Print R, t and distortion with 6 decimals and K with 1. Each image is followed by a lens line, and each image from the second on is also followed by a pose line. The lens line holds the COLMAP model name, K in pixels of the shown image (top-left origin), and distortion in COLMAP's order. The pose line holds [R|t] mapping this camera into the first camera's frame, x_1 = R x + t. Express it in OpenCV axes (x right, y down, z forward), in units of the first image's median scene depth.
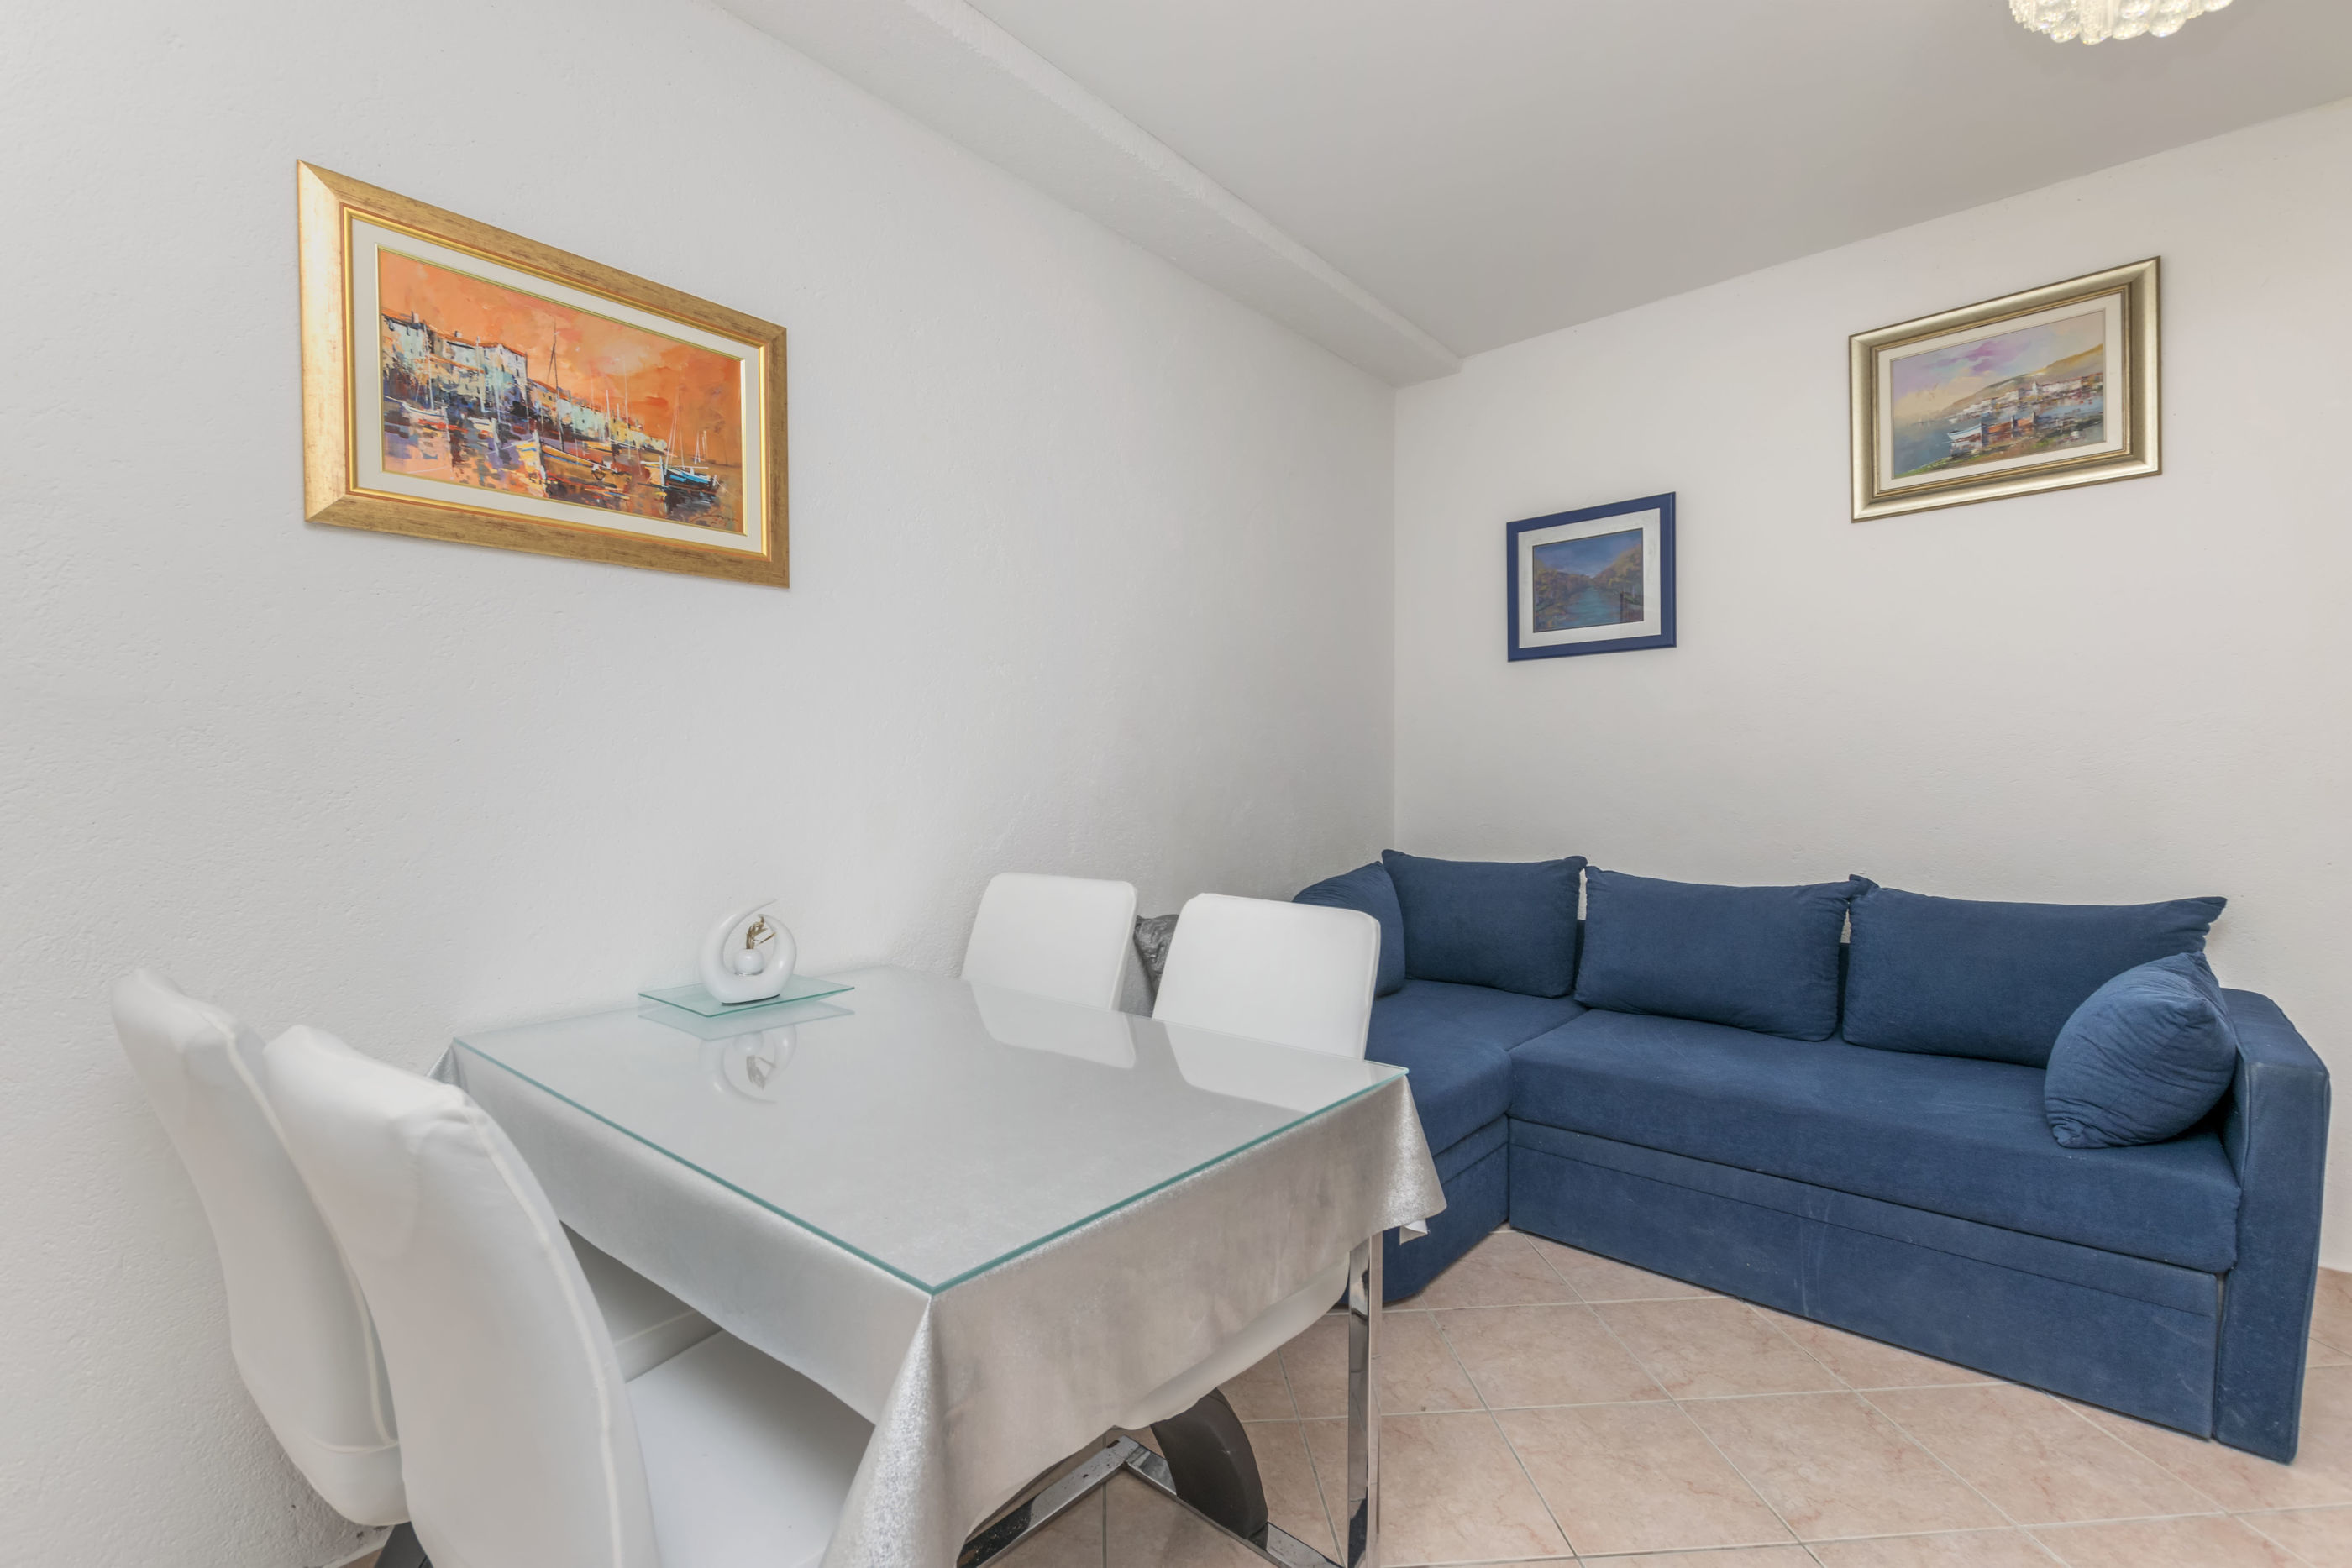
lens RADIAL K [[1021.9, 0, 1185.1], [0, 1021.9, 797.8], [0, 0, 1]] dist [-0.002477, -0.000670]
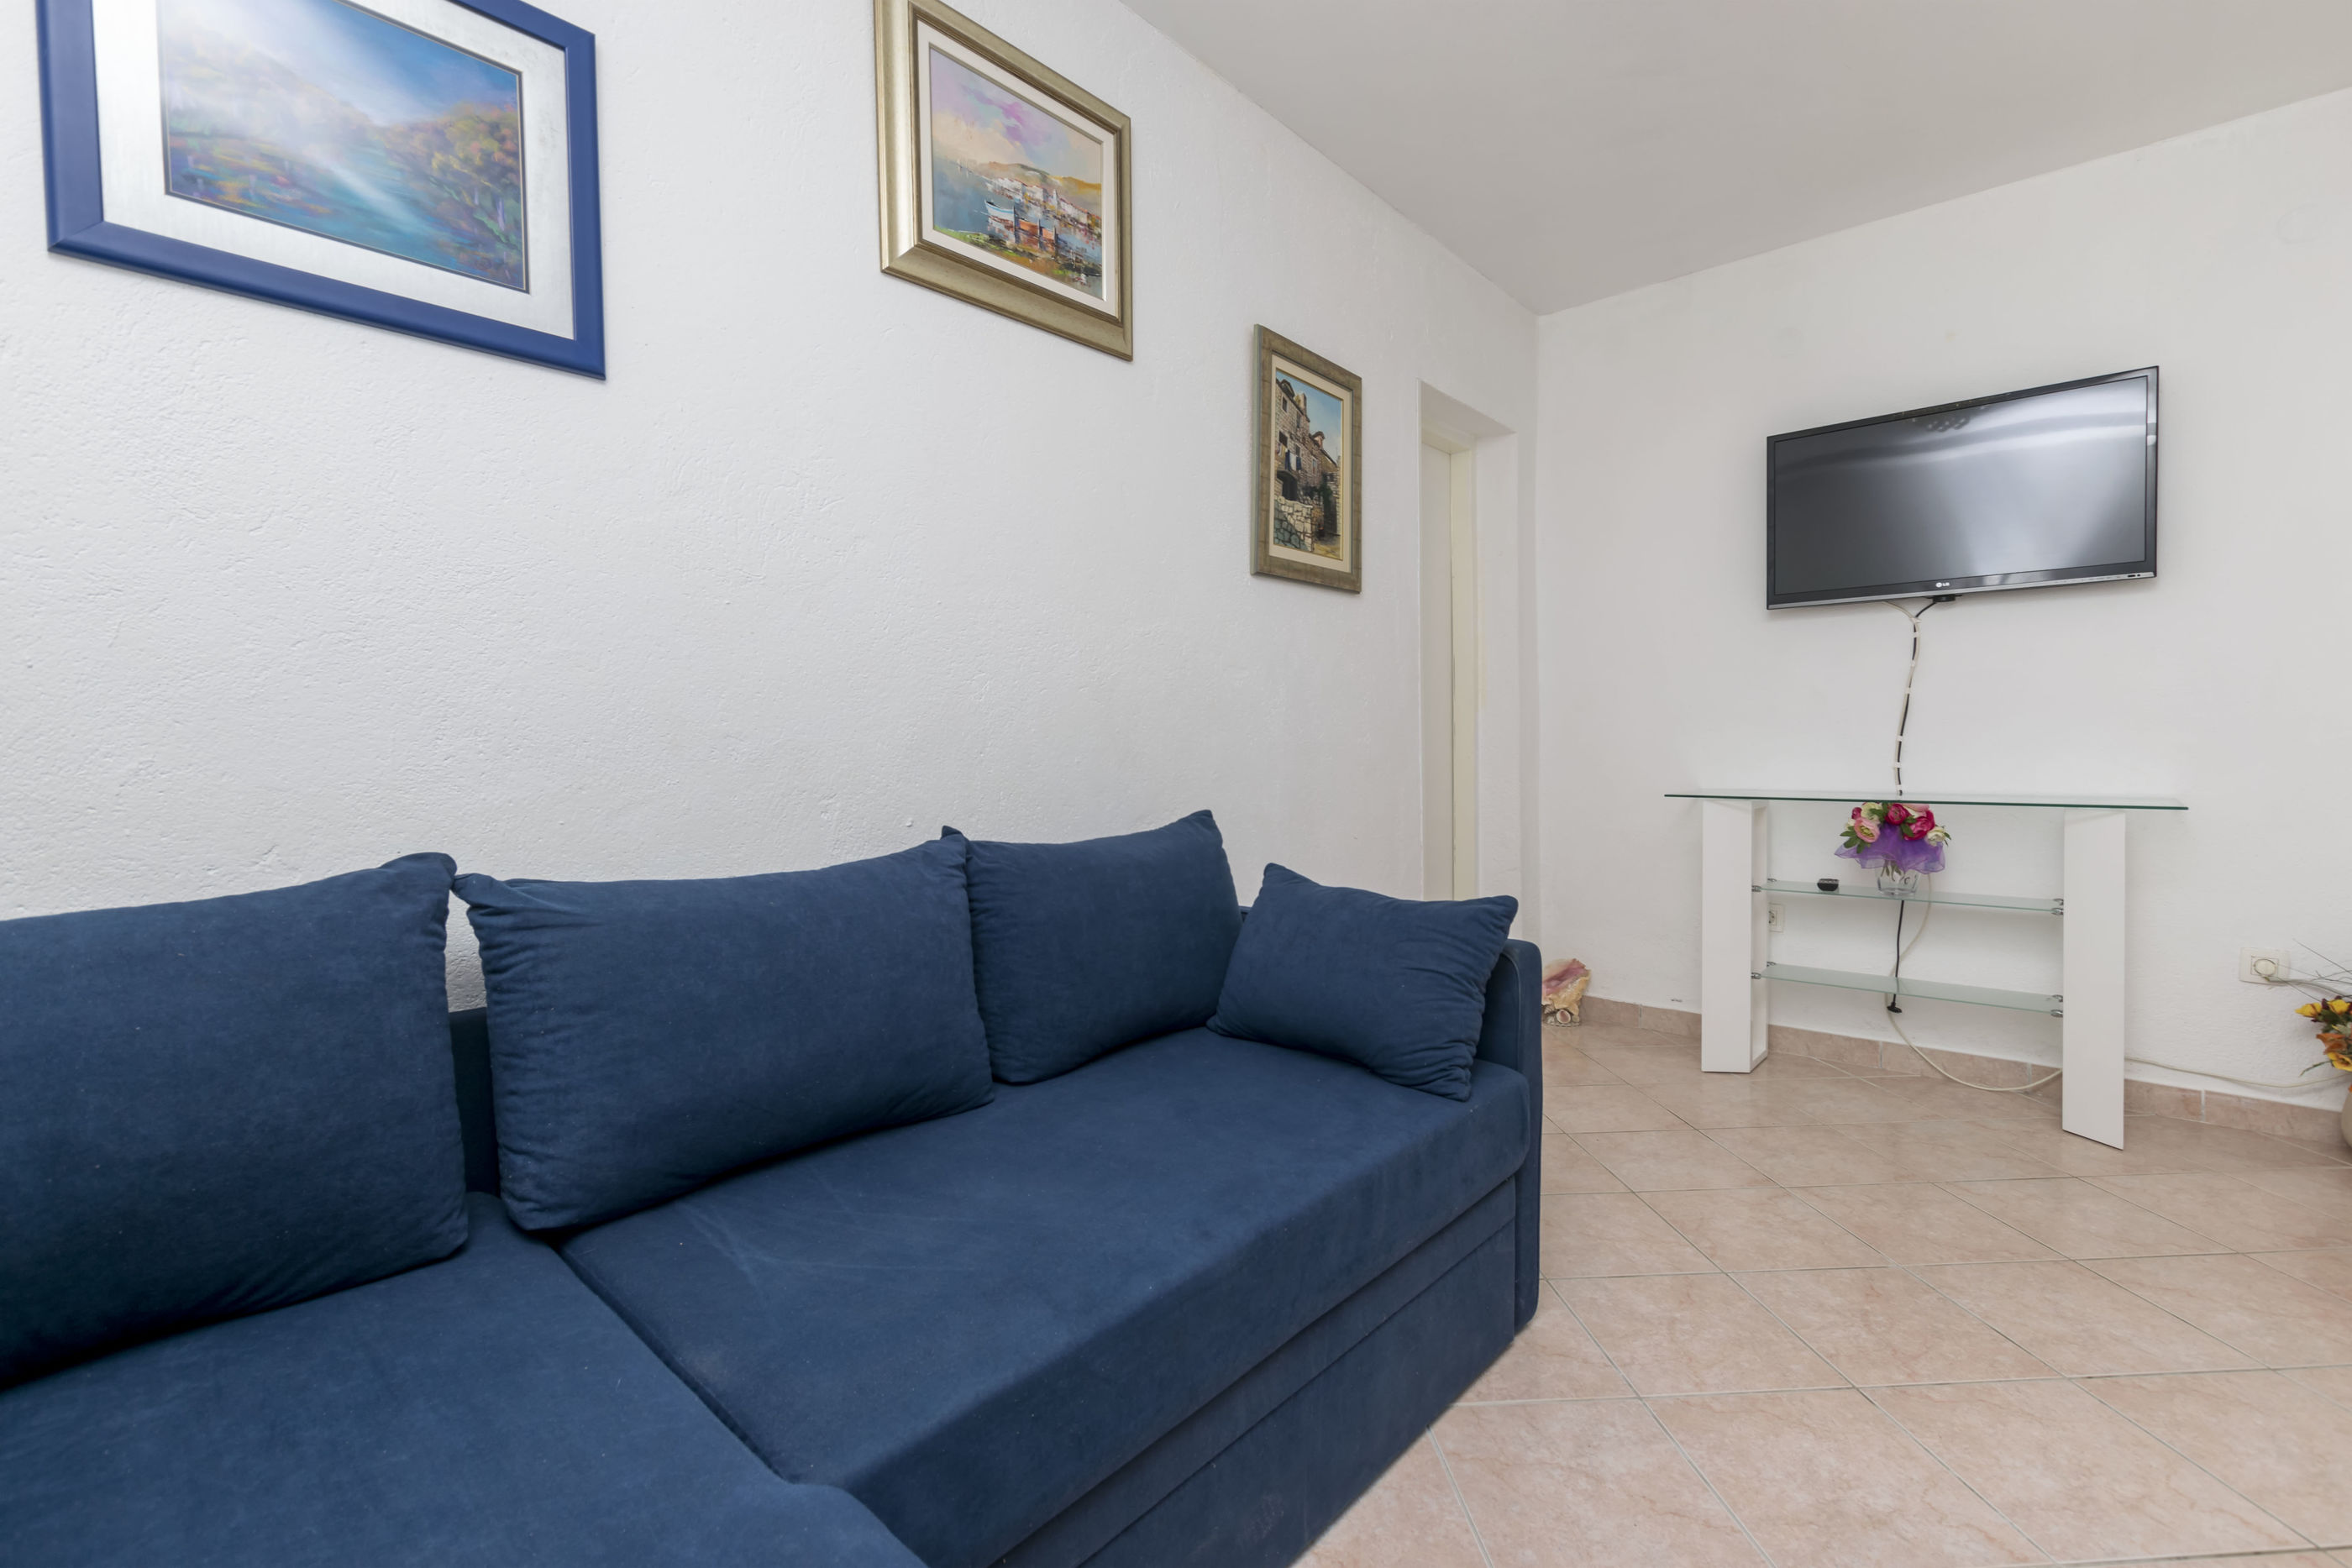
lens RADIAL K [[1021.9, 0, 1156.1], [0, 1021.9, 782.6], [0, 0, 1]] dist [-0.002477, -0.000670]
pose [[0.019303, -0.032976, 0.999270, 0.019102], [0.025703, 0.999142, 0.032475, 0.031512], [-0.999483, 0.025057, 0.020134, 0.881396]]
